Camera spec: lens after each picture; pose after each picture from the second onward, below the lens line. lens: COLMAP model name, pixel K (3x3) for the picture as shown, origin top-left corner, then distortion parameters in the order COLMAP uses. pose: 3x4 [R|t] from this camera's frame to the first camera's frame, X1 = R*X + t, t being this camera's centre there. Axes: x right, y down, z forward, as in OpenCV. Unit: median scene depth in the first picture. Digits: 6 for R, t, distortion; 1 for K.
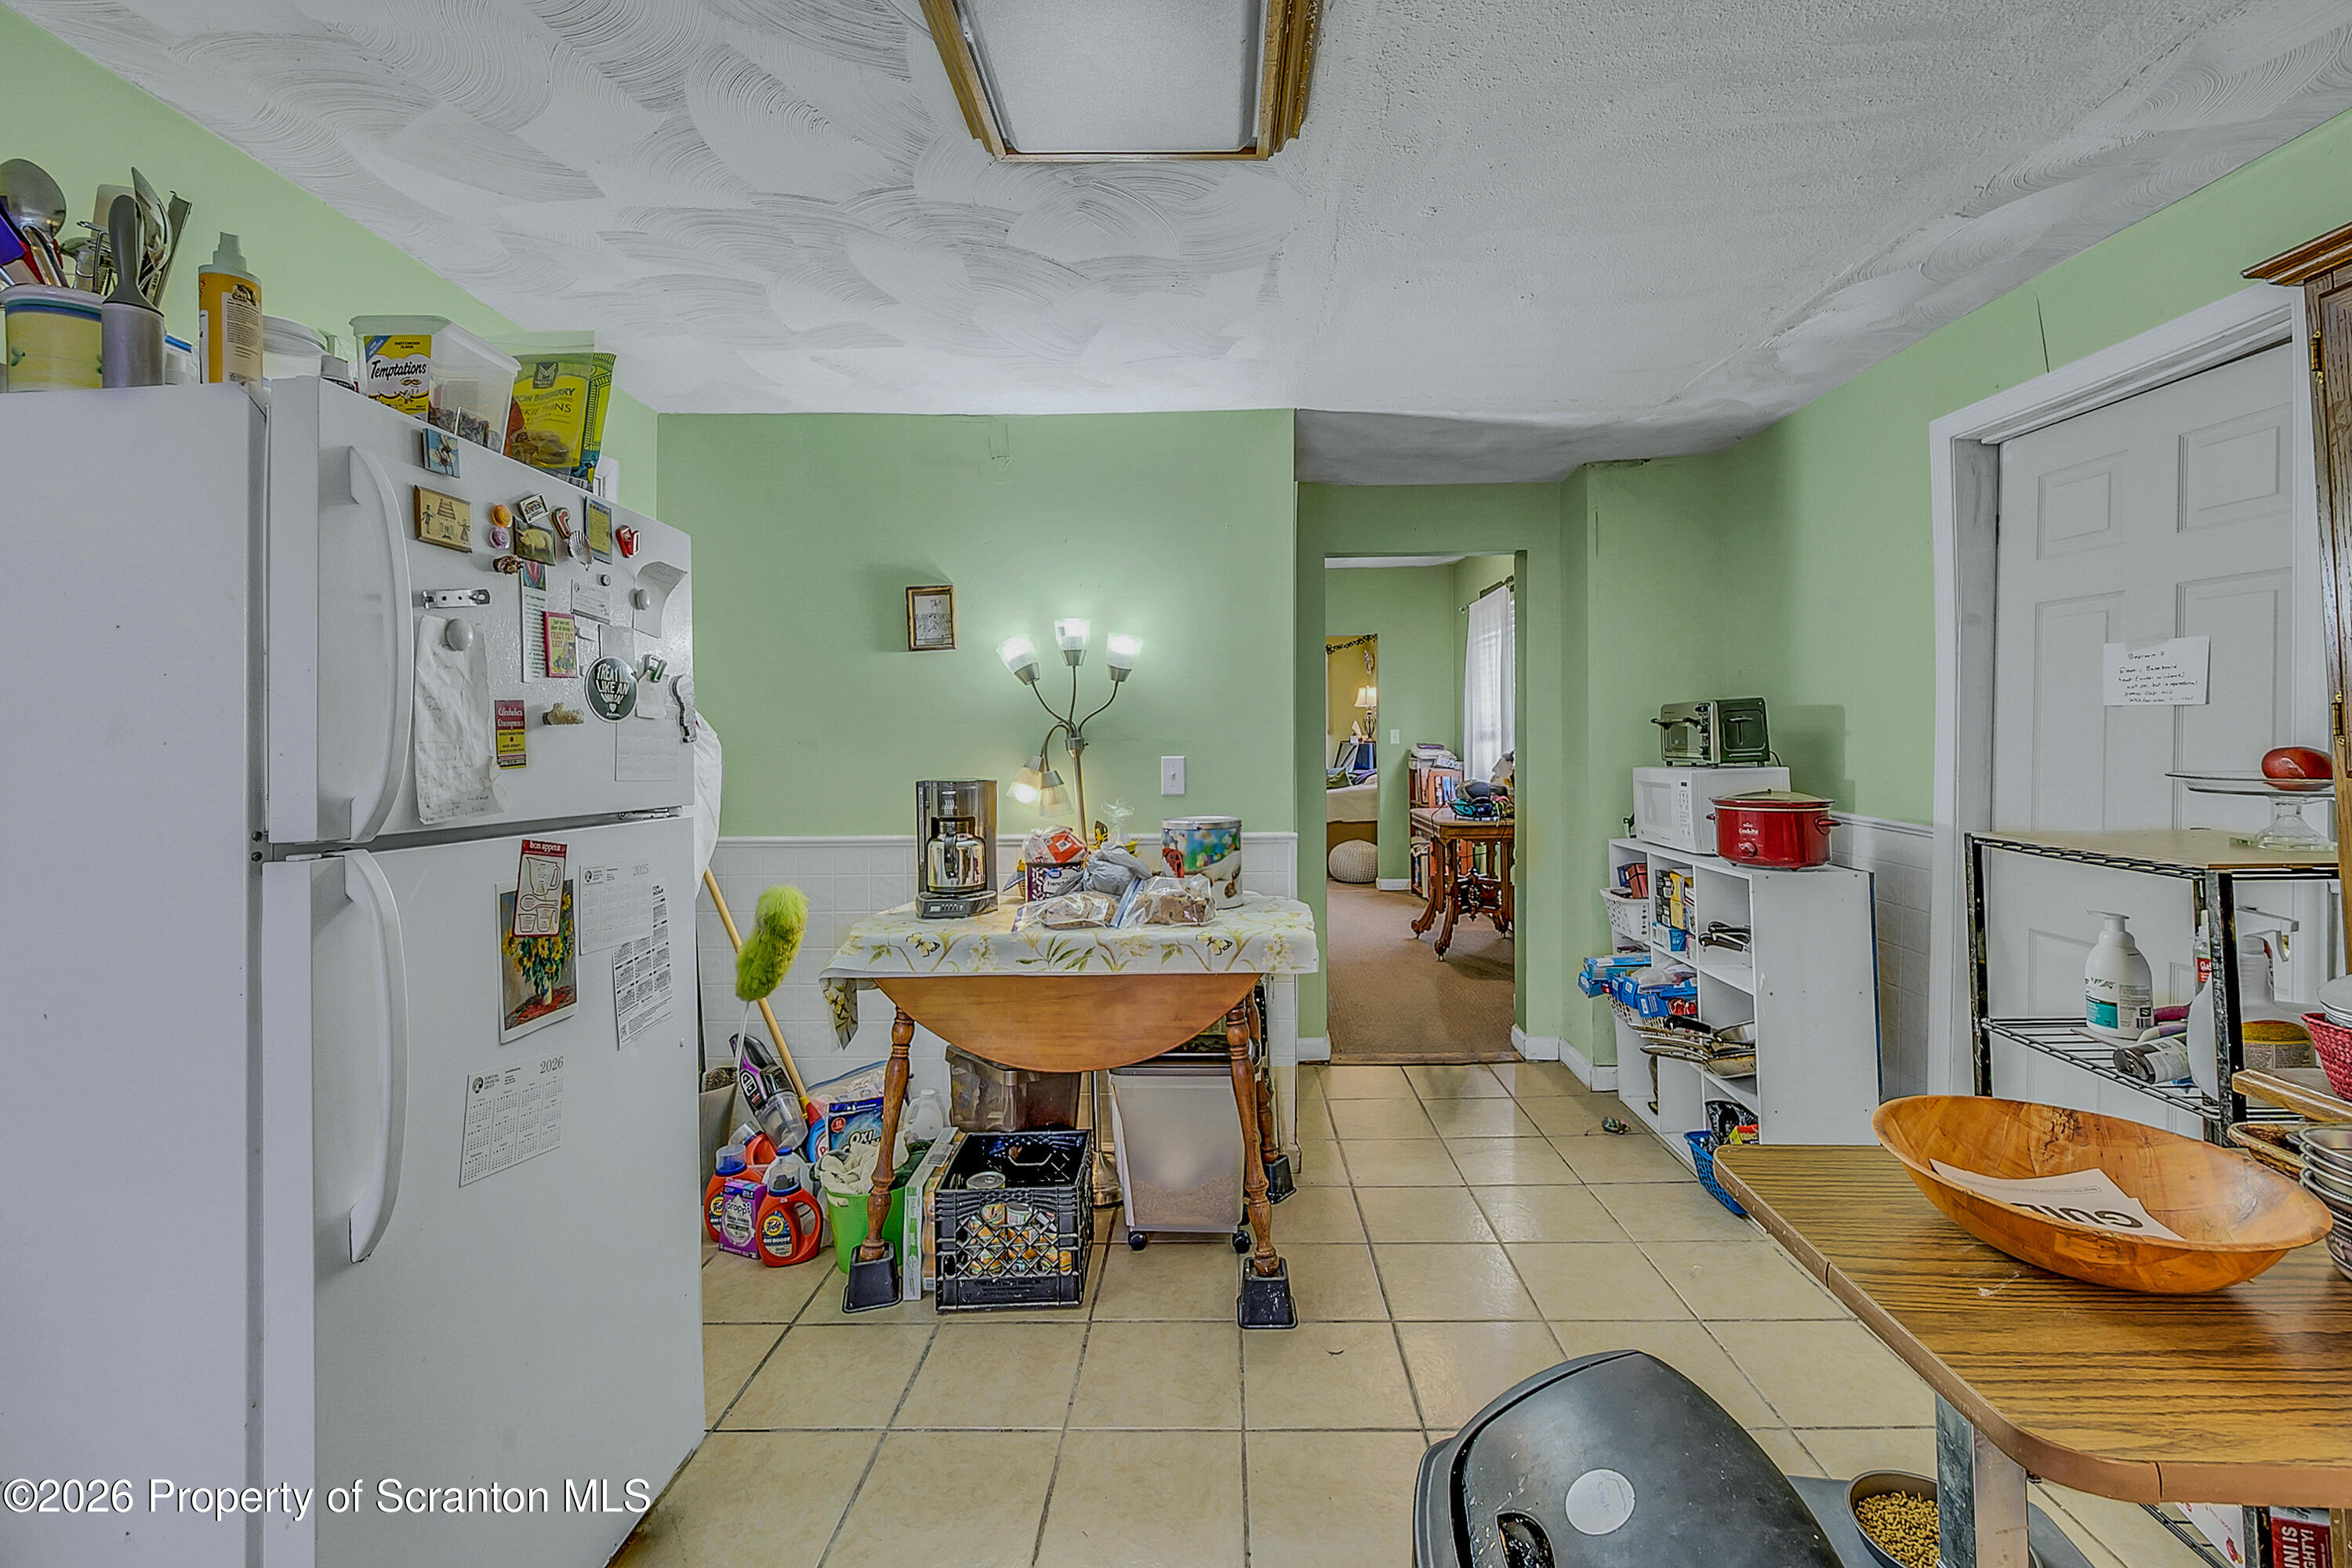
lens RADIAL K [[939.3, 0, 1176.2], [0, 939.3, 706.3], [0, 0, 1]] dist [-0.001632, 0.000520]
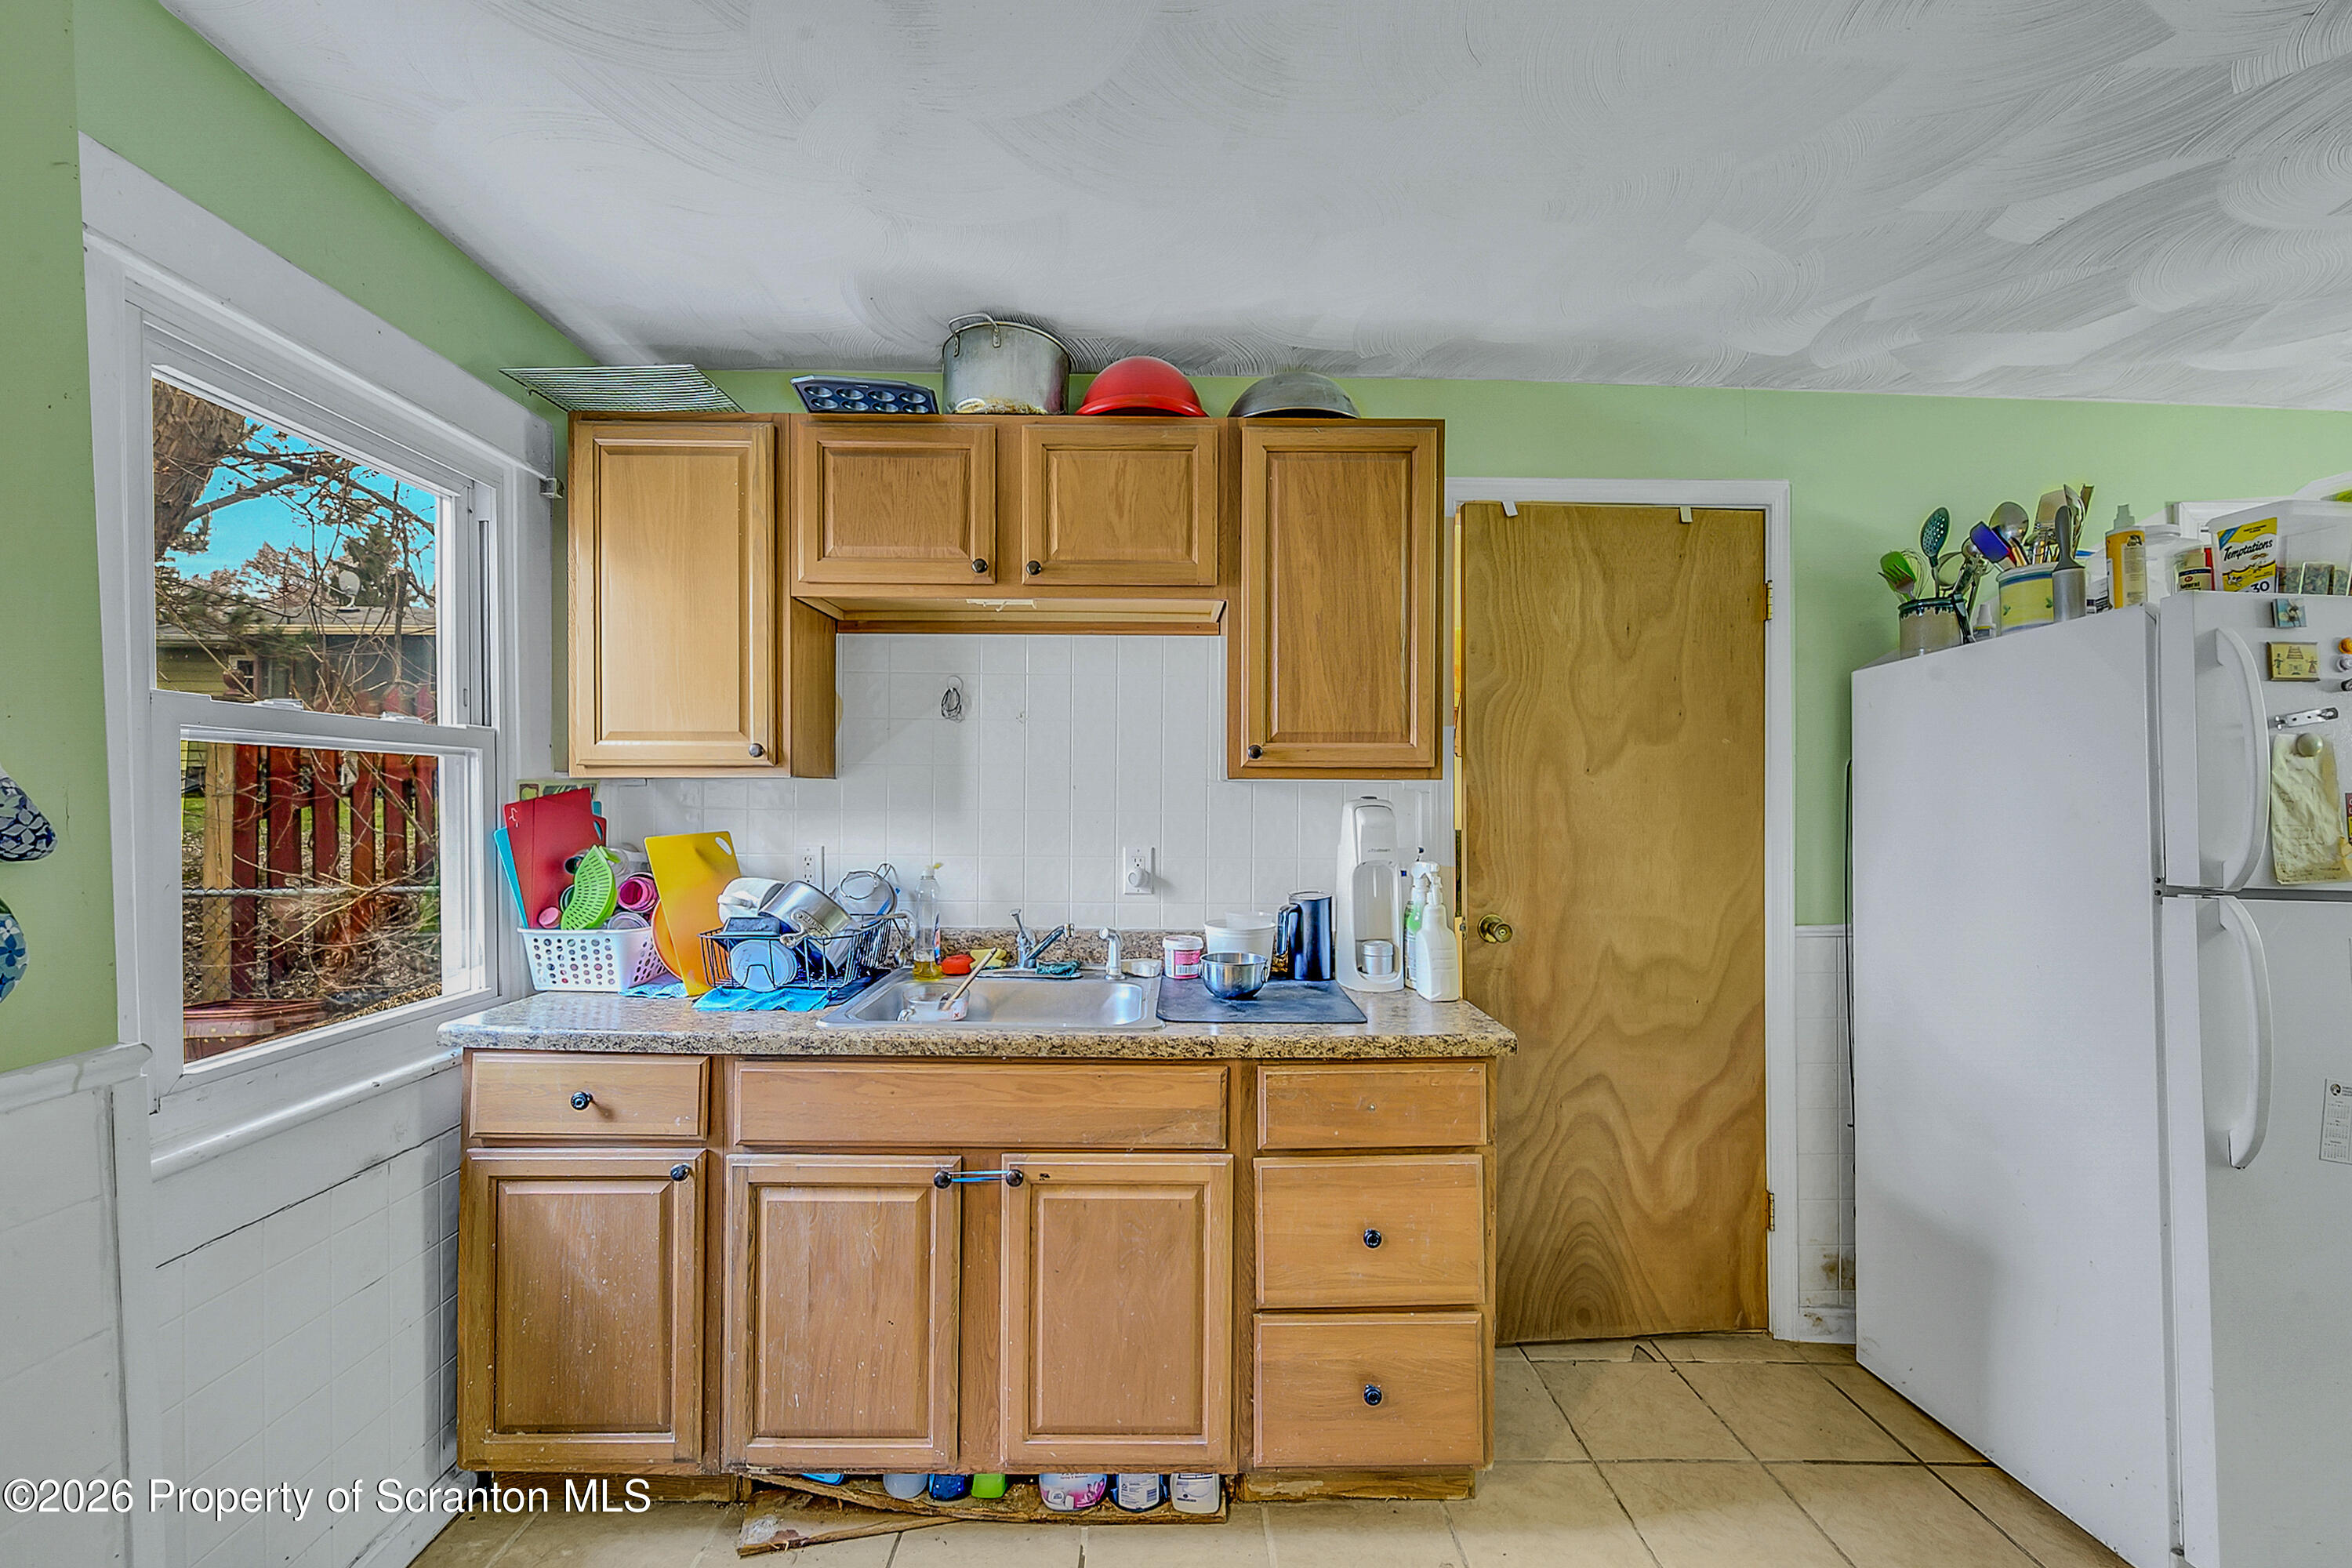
lens RADIAL K [[939.3, 0, 1175.3], [0, 939.3, 797.2], [0, 0, 1]] dist [-0.001632, 0.000520]
pose [[0.039646, -0.001730, -0.999212, 0.513573], [0.025618, 0.999672, -0.000714, -0.042943], [0.998885, -0.025570, 0.039677, -0.676732]]
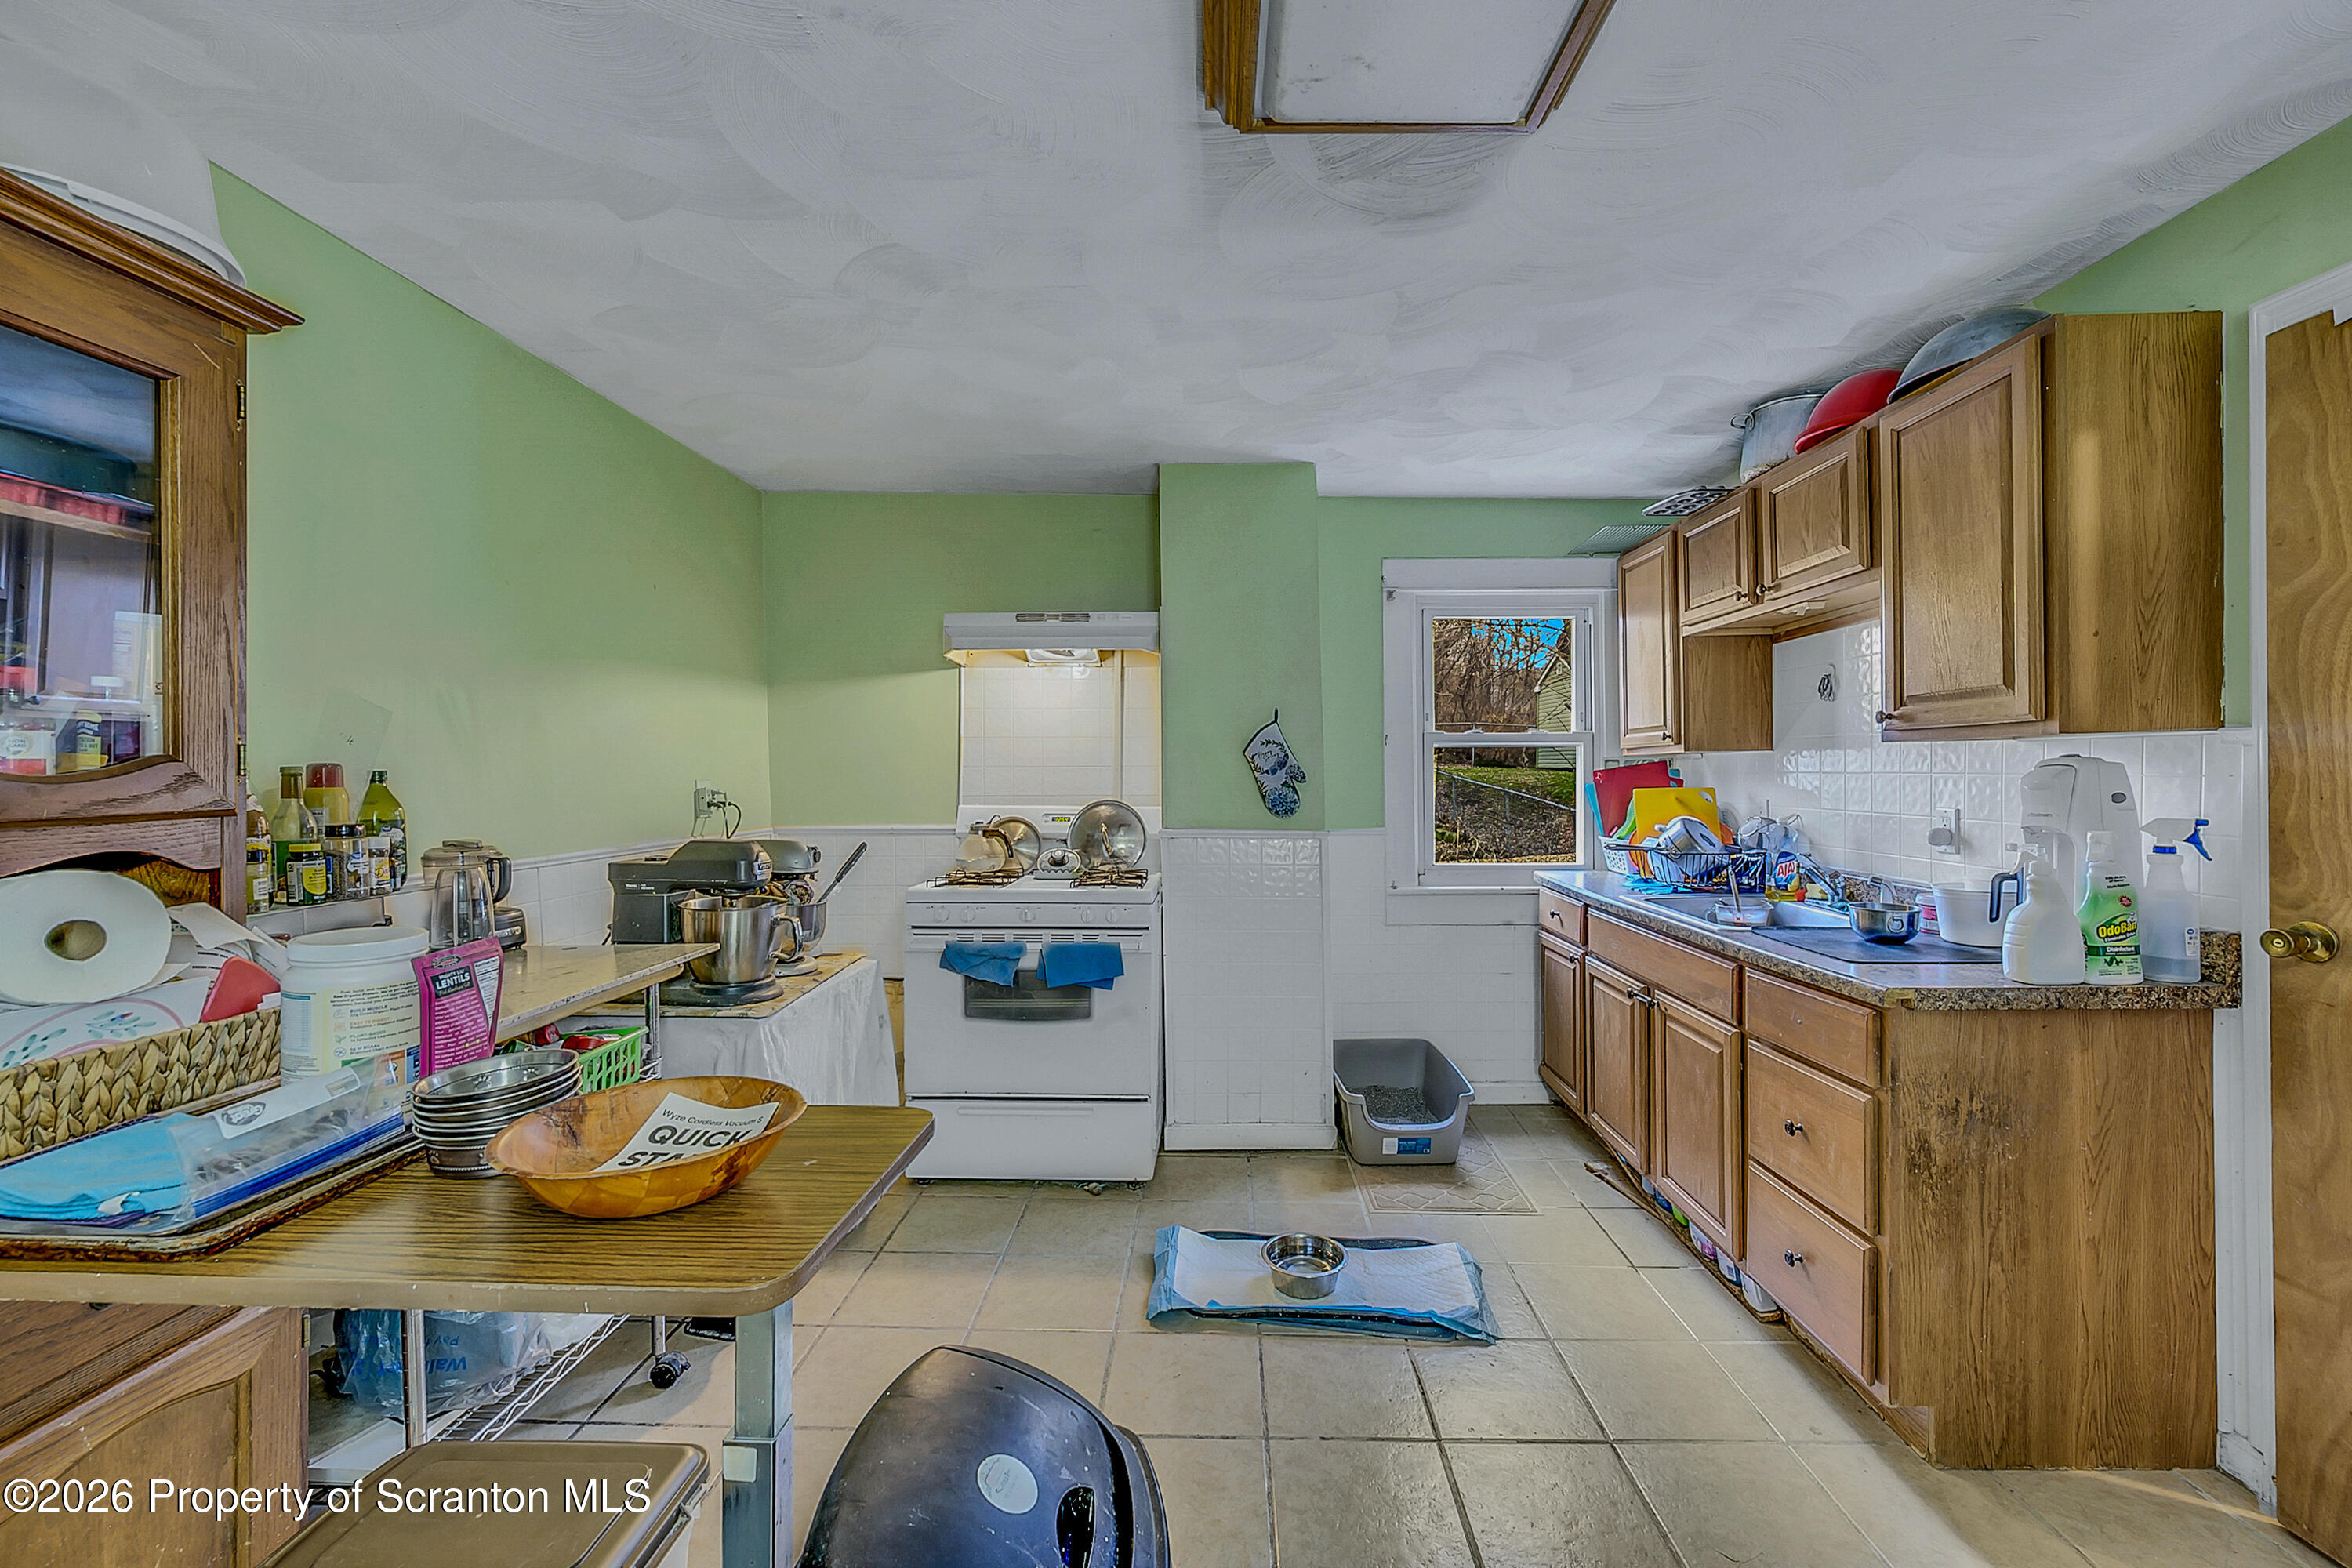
lens RADIAL K [[939.3, 0, 1194.9], [0, 939.3, 785.7], [0, 0, 1]] dist [-0.001632, 0.000520]
pose [[-0.999964, 0.007606, -0.003653, 0.172089], [0.007671, 0.999805, -0.018186, 0.037476], [0.003514, -0.018213, -0.999828, 1.428694]]
